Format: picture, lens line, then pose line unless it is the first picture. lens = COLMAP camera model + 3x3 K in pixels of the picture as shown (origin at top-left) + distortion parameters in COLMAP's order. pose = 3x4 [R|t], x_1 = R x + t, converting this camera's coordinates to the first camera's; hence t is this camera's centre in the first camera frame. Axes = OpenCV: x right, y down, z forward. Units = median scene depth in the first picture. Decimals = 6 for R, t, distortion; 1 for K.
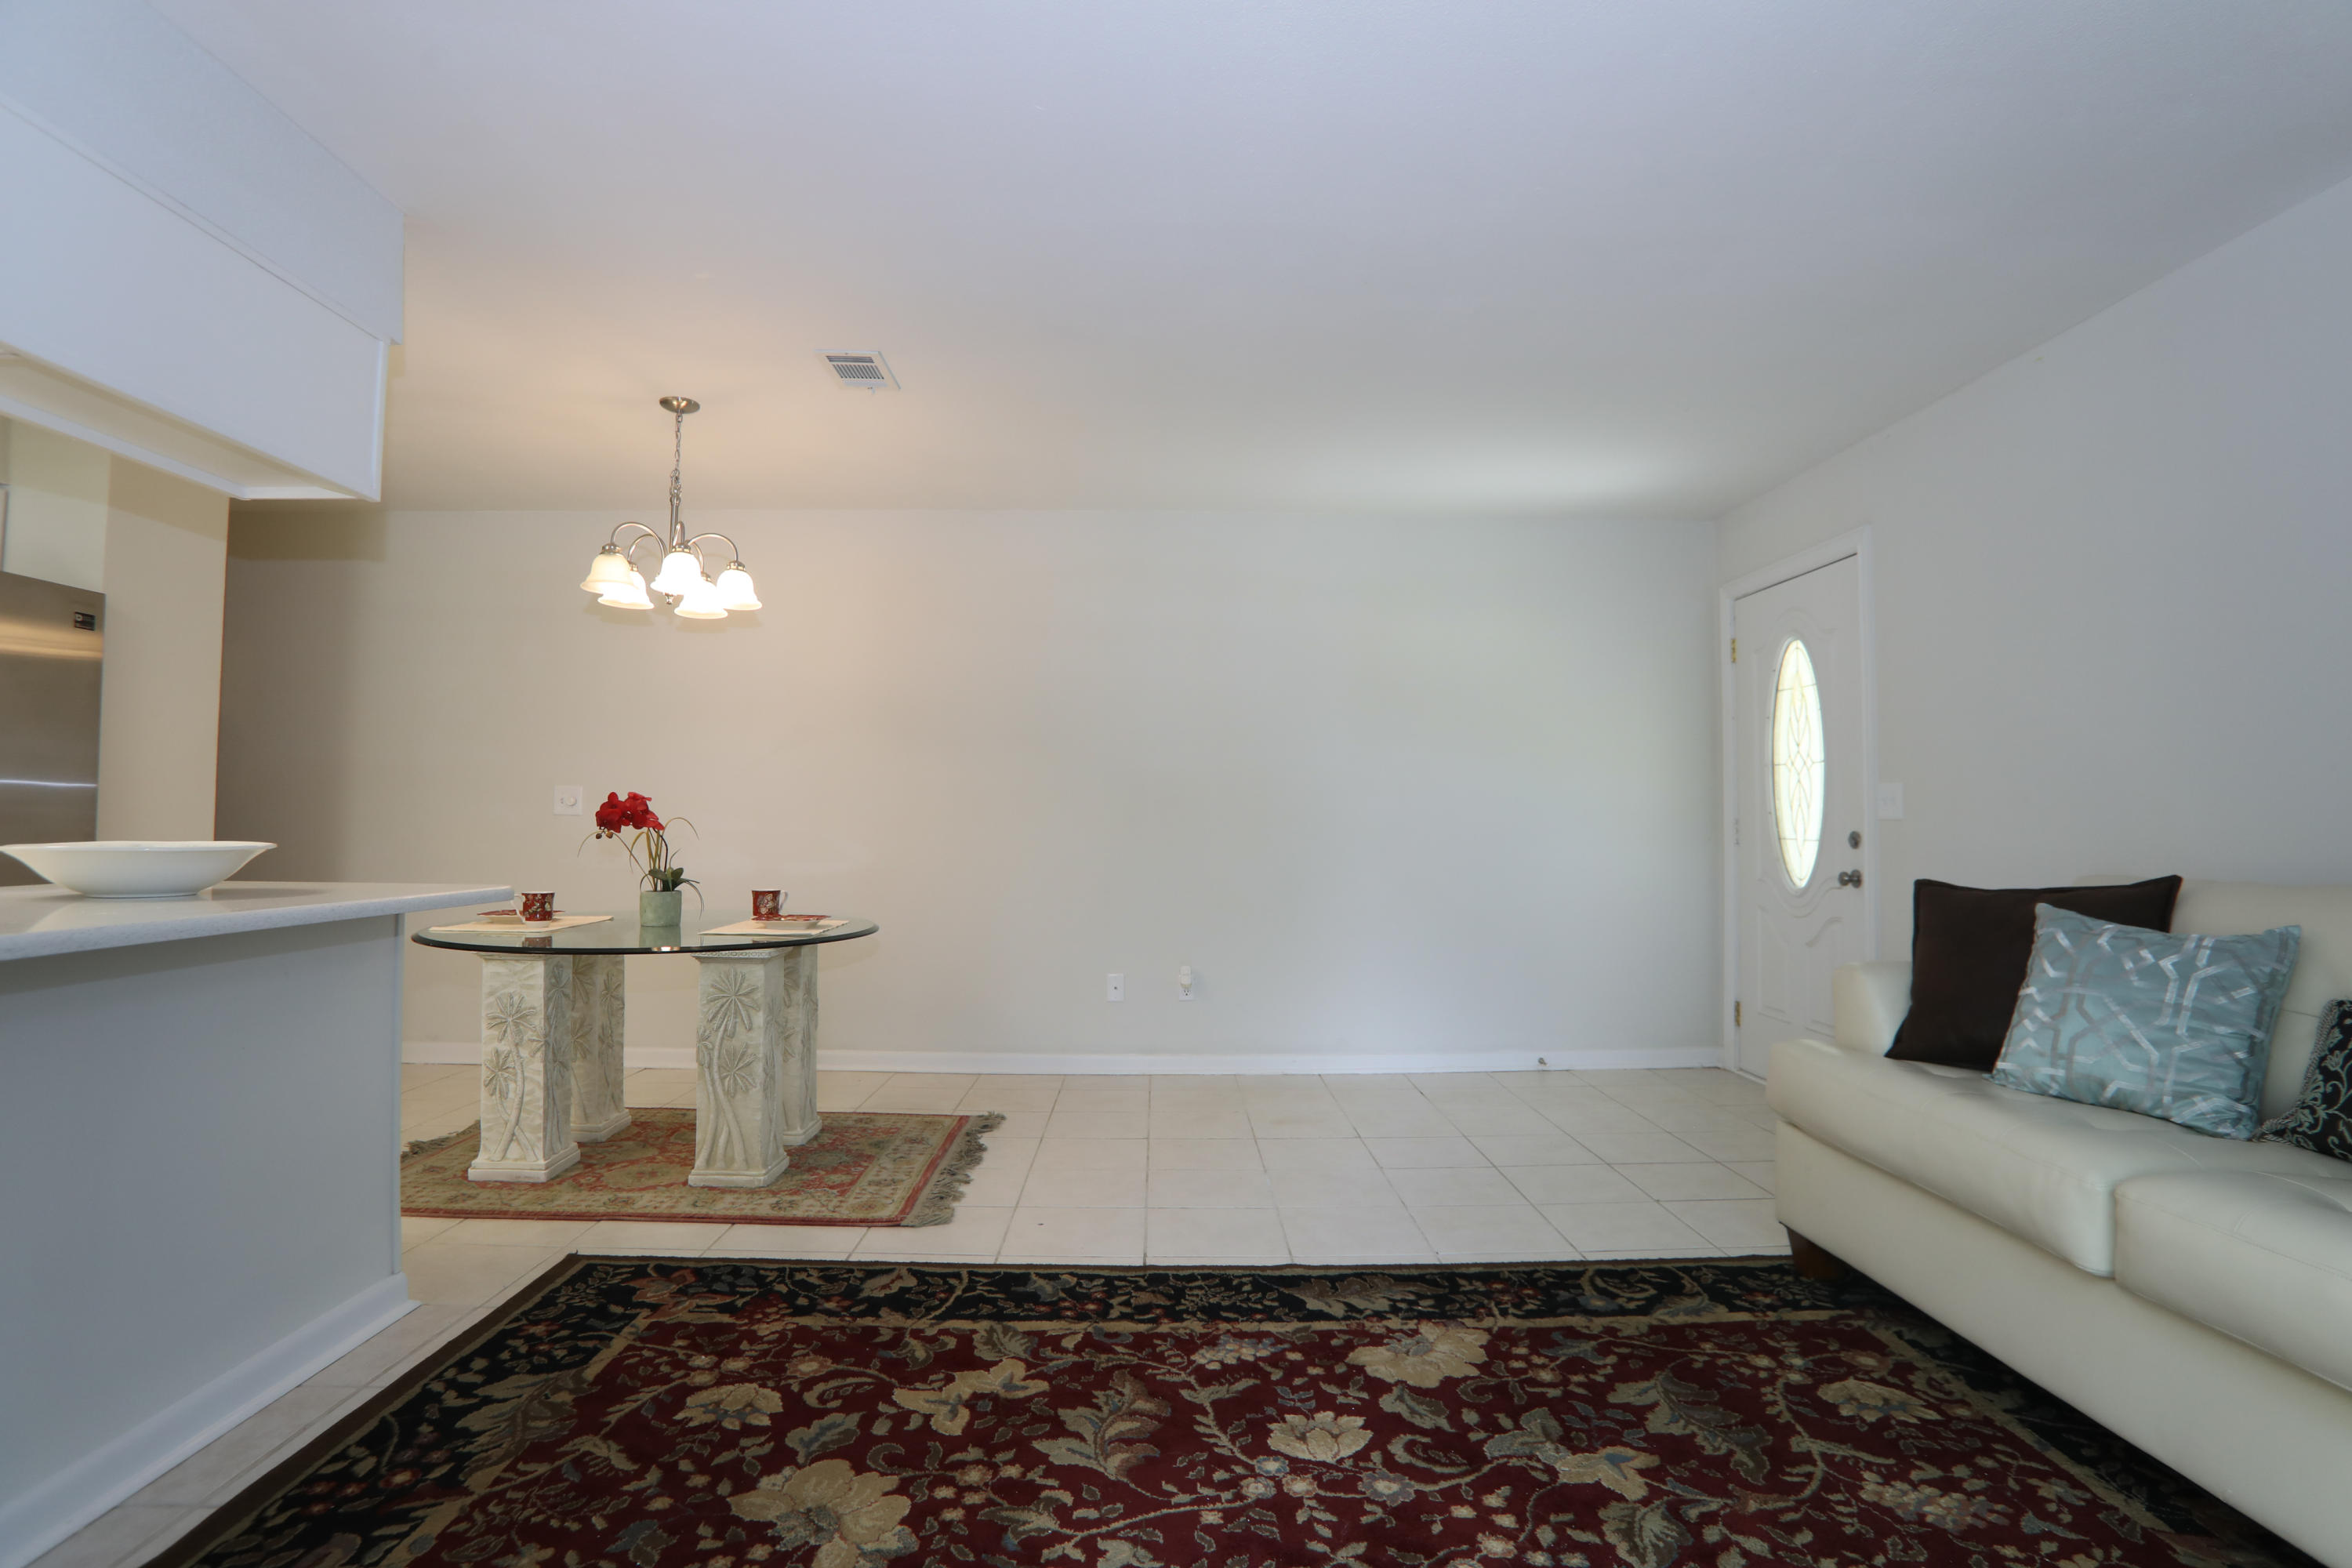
lens RADIAL K [[1162.8, 0, 1176.0], [0, 1162.8, 784.0], [0, 0, 1]] dist [-0.090064, 0.039154]
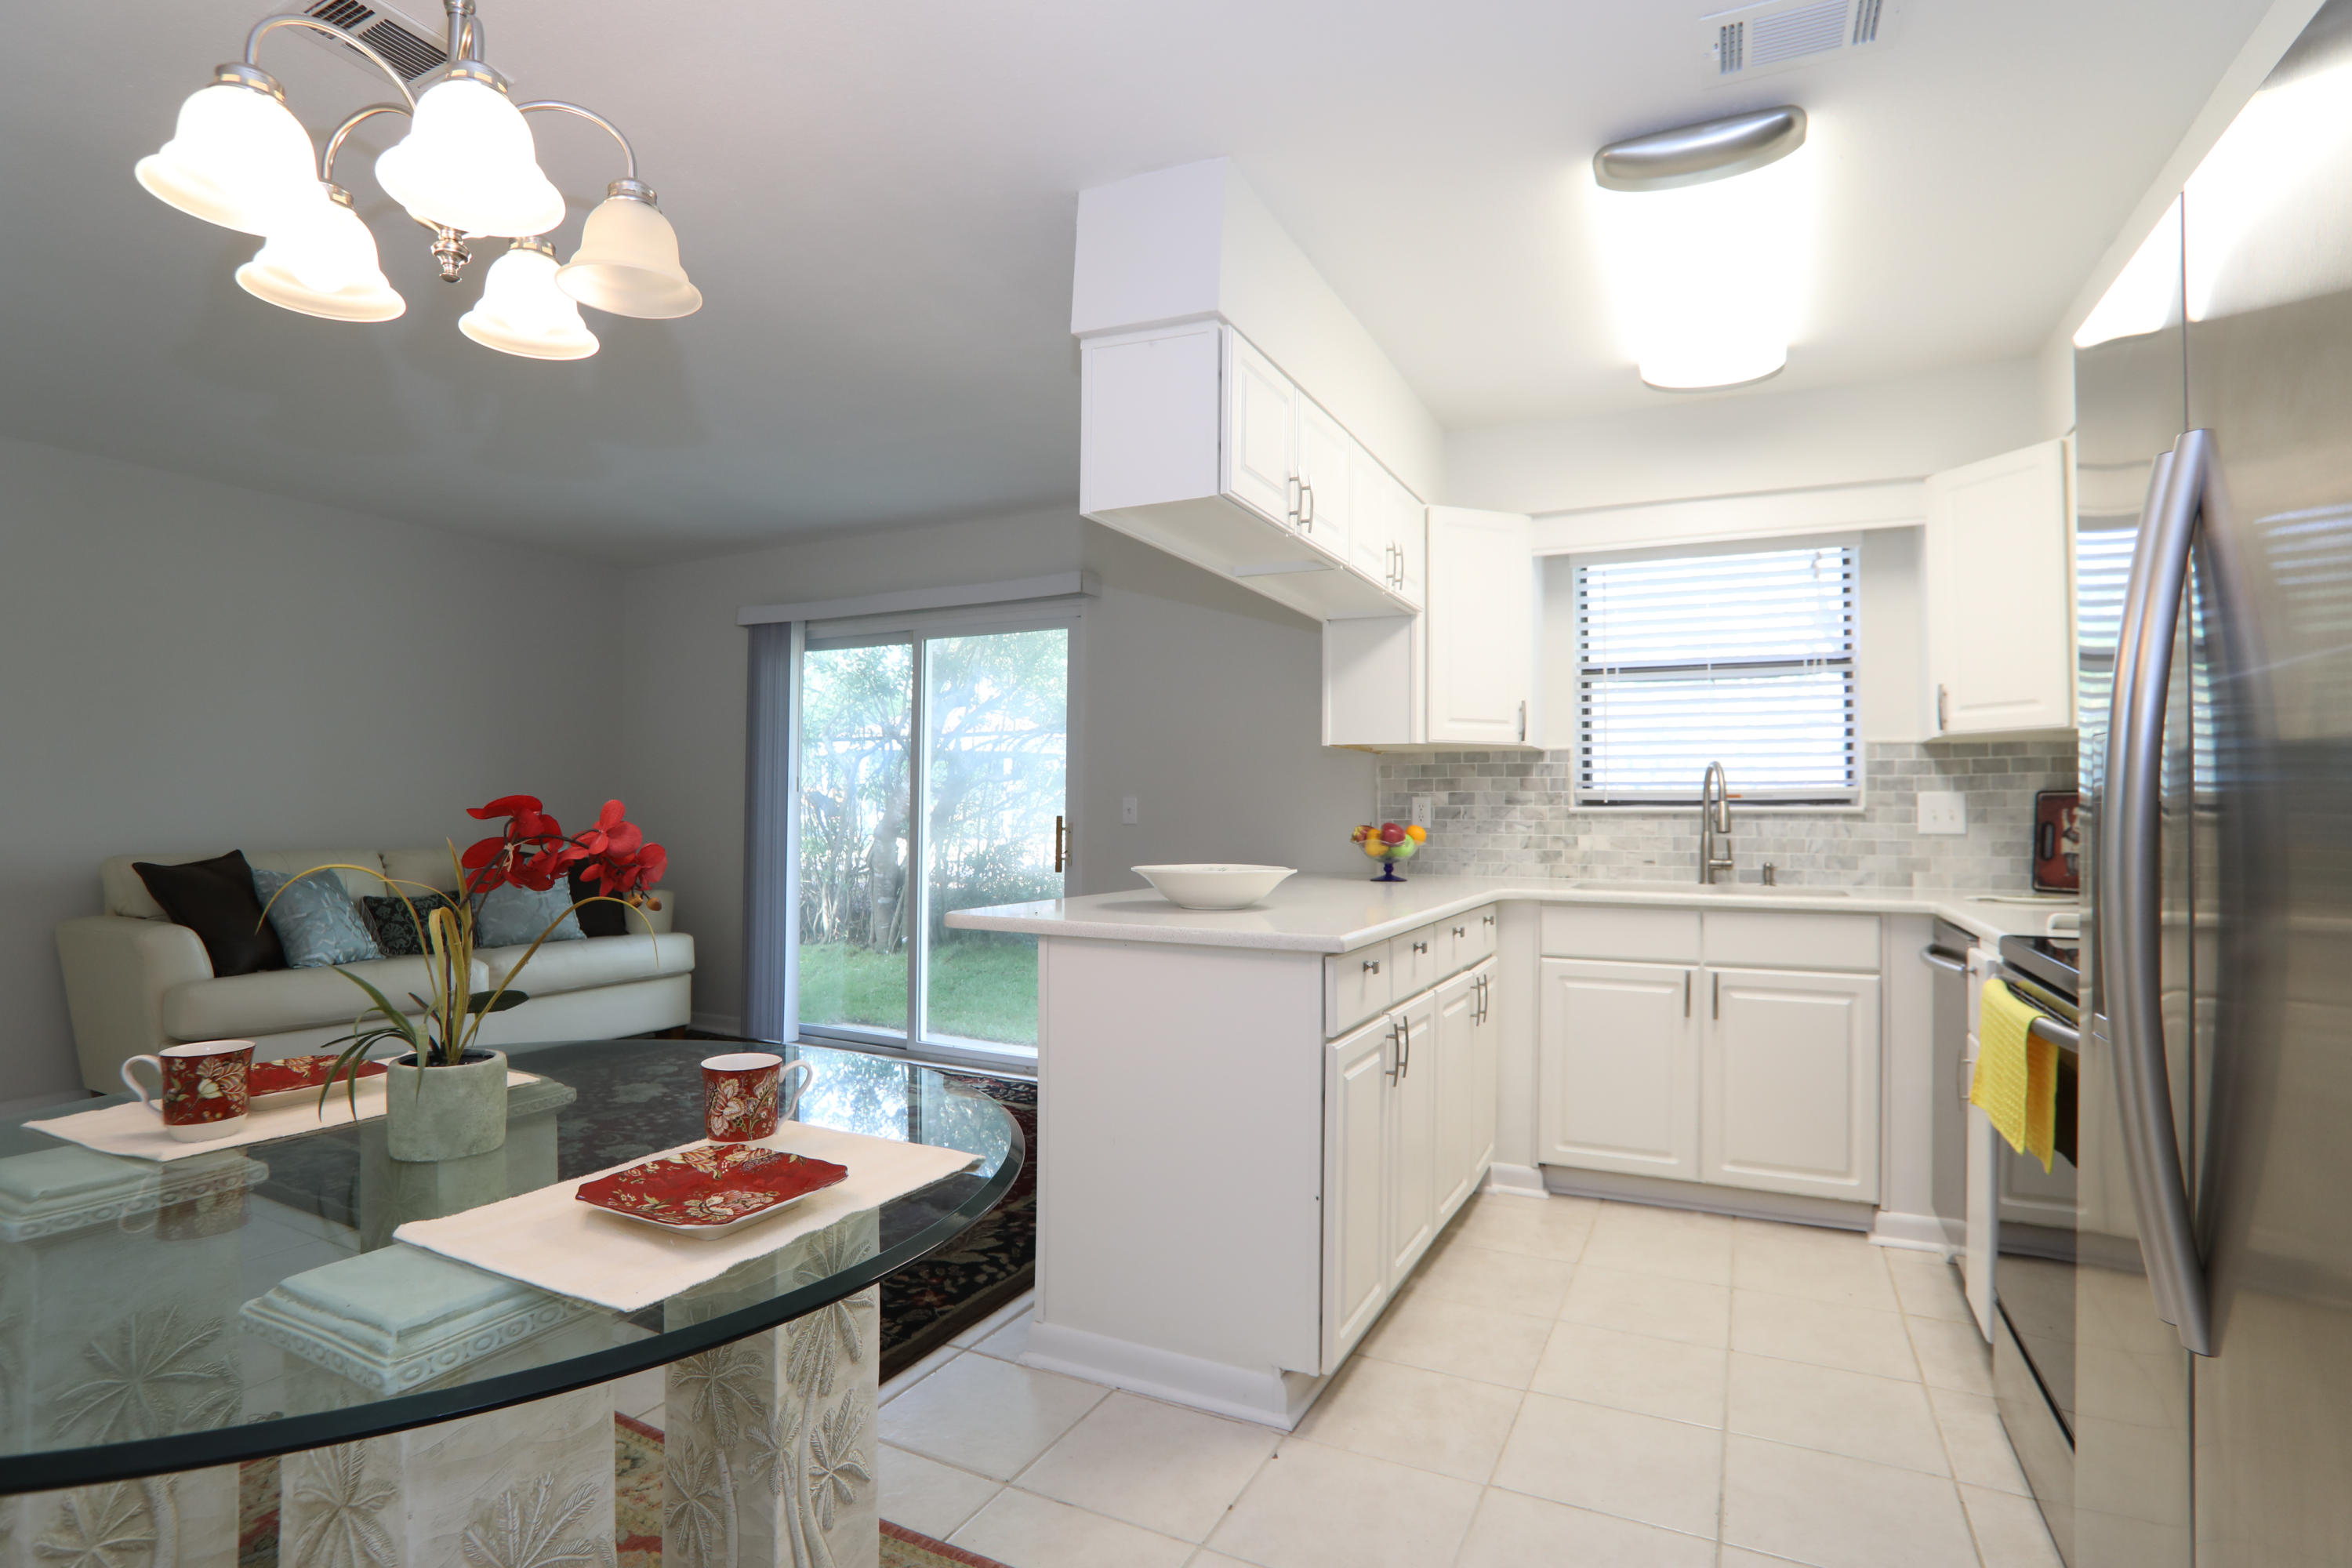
lens RADIAL K [[1119.6, 0, 1176.0], [0, 1119.6, 784.0], [0, 0, 1]] dist [-0.083196, 0.000069]
pose [[-0.890828, -0.003407, 0.454329, -1.387986], [-0.033287, 0.997774, -0.057785, 0.031247], [-0.453120, -0.066600, -0.888958, 2.047038]]
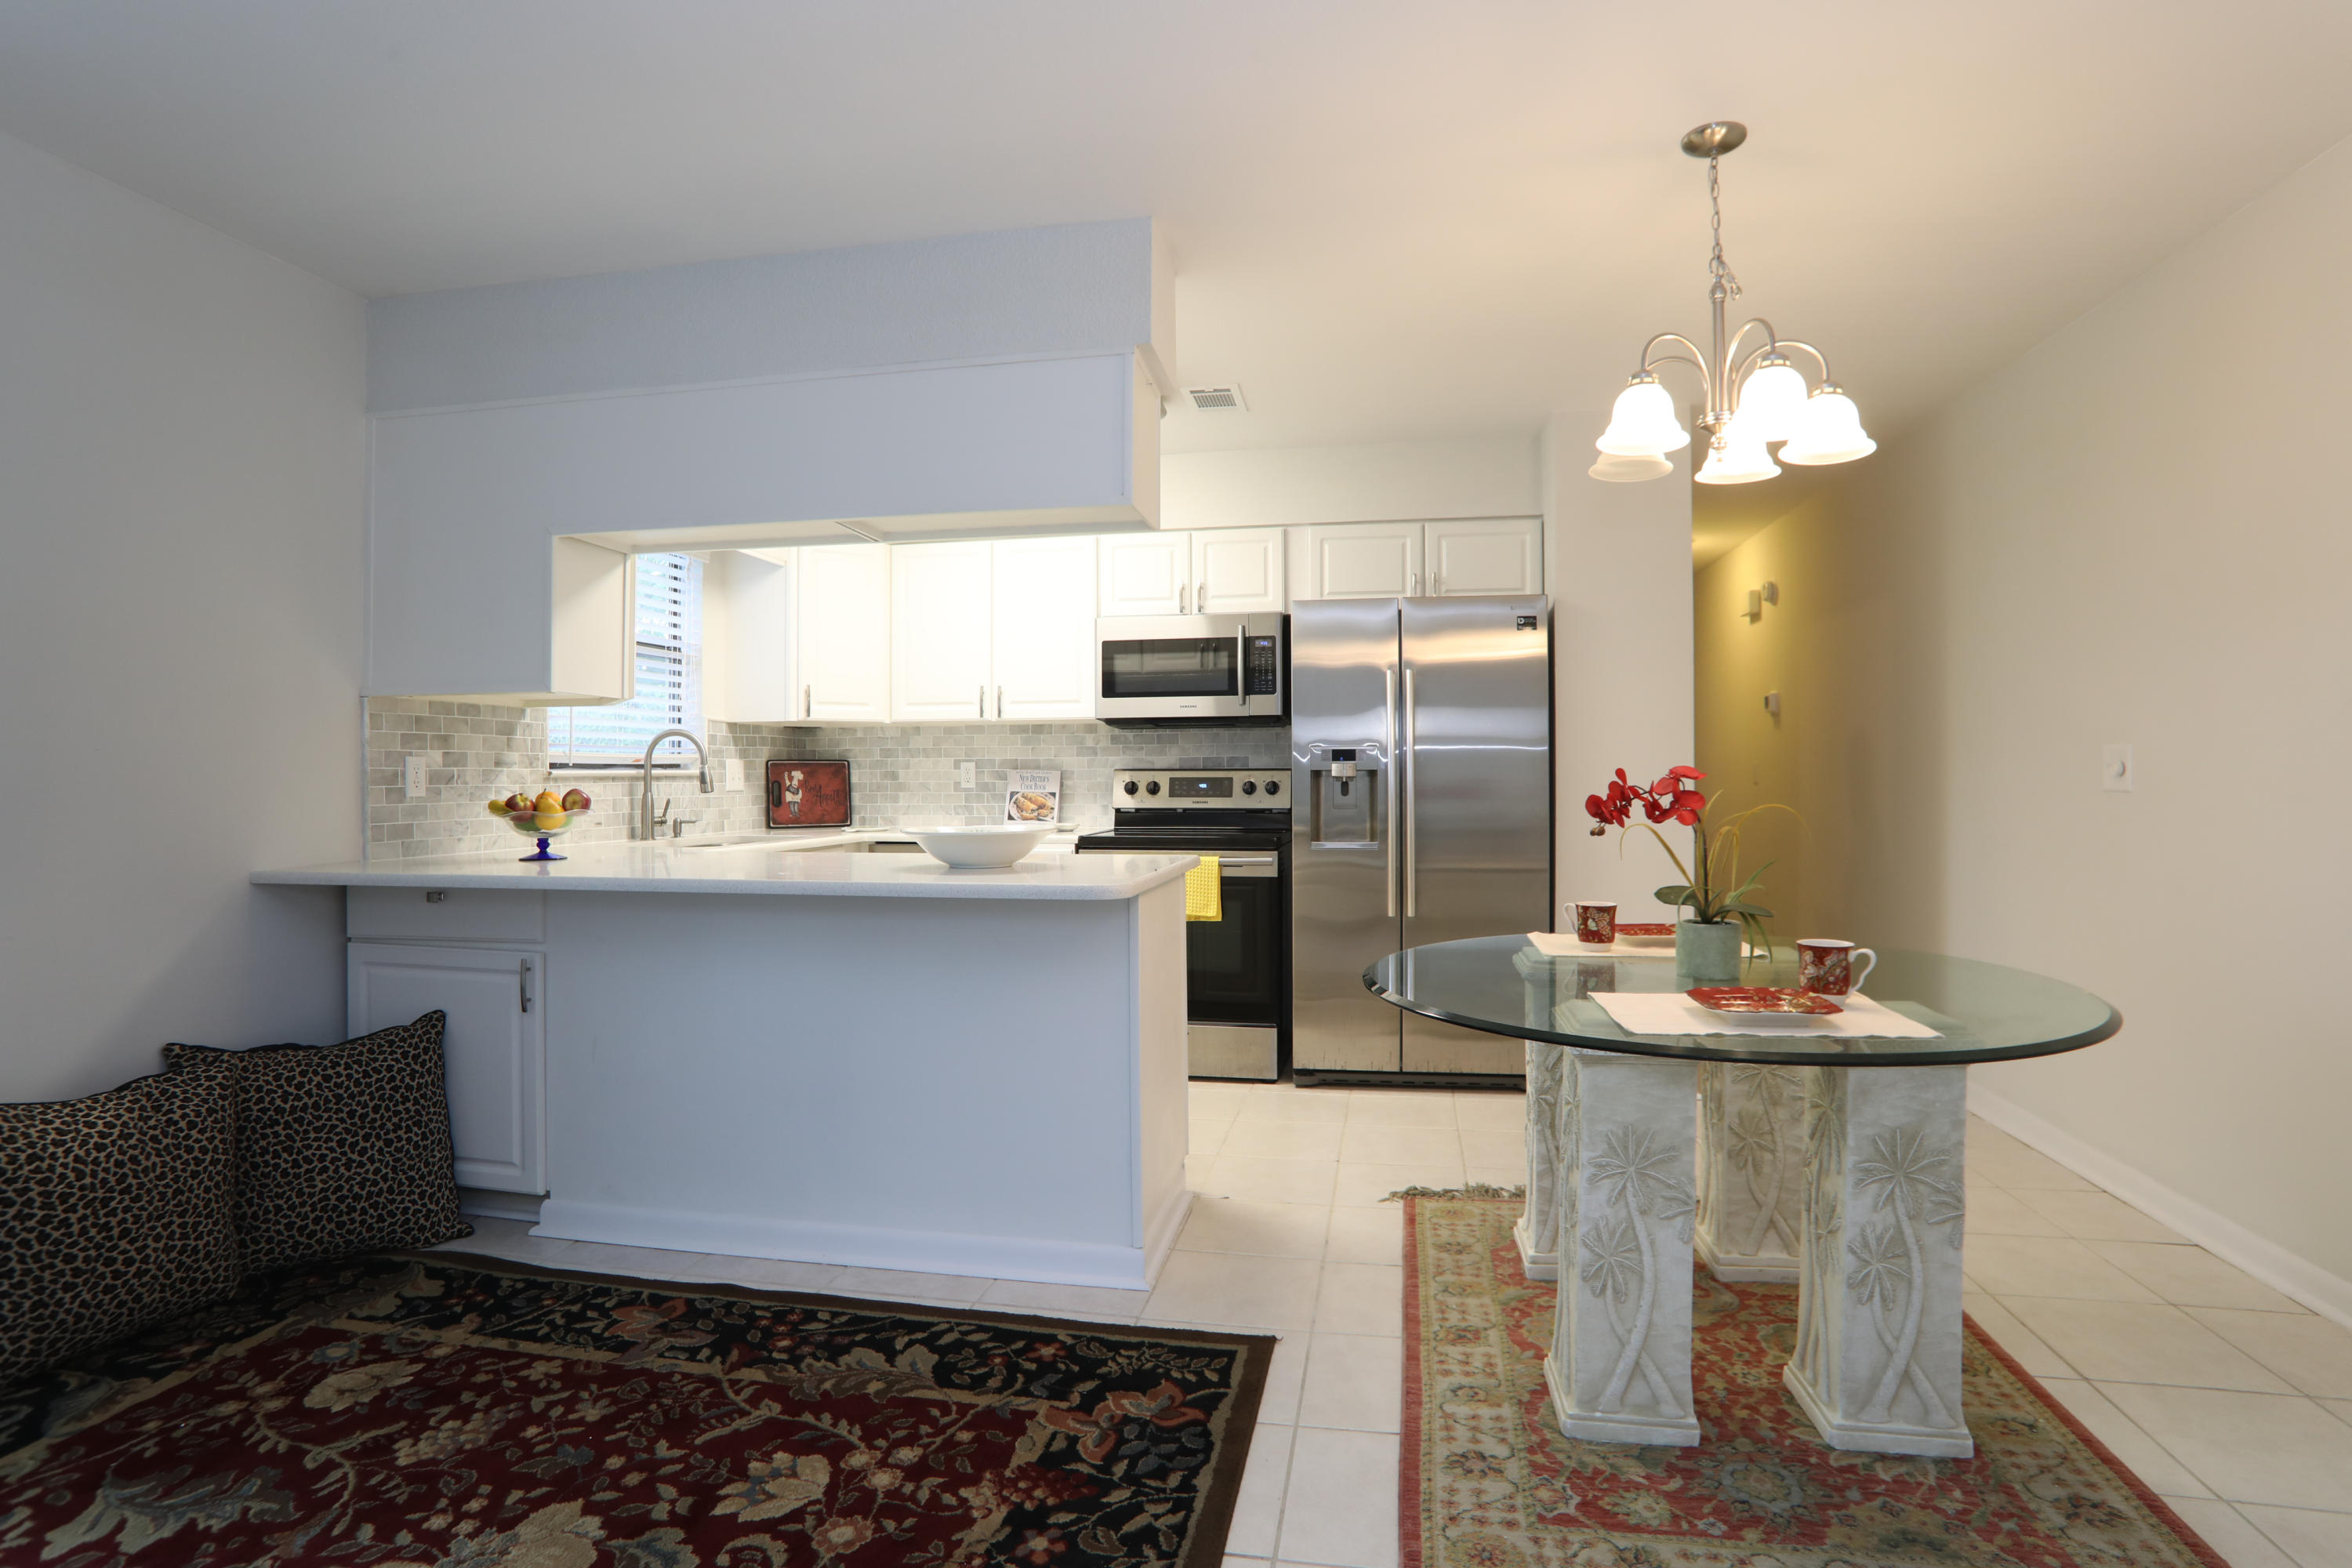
lens RADIAL K [[1162.8, 0, 1176.0], [0, 1162.8, 784.0], [0, 0, 1]] dist [-0.090064, 0.039154]
pose [[-0.204671, -0.001735, -0.978829, 0.386533], [0.039928, 0.999151, -0.010120, 0.019956], [0.978016, -0.041154, -0.204428, 1.431538]]
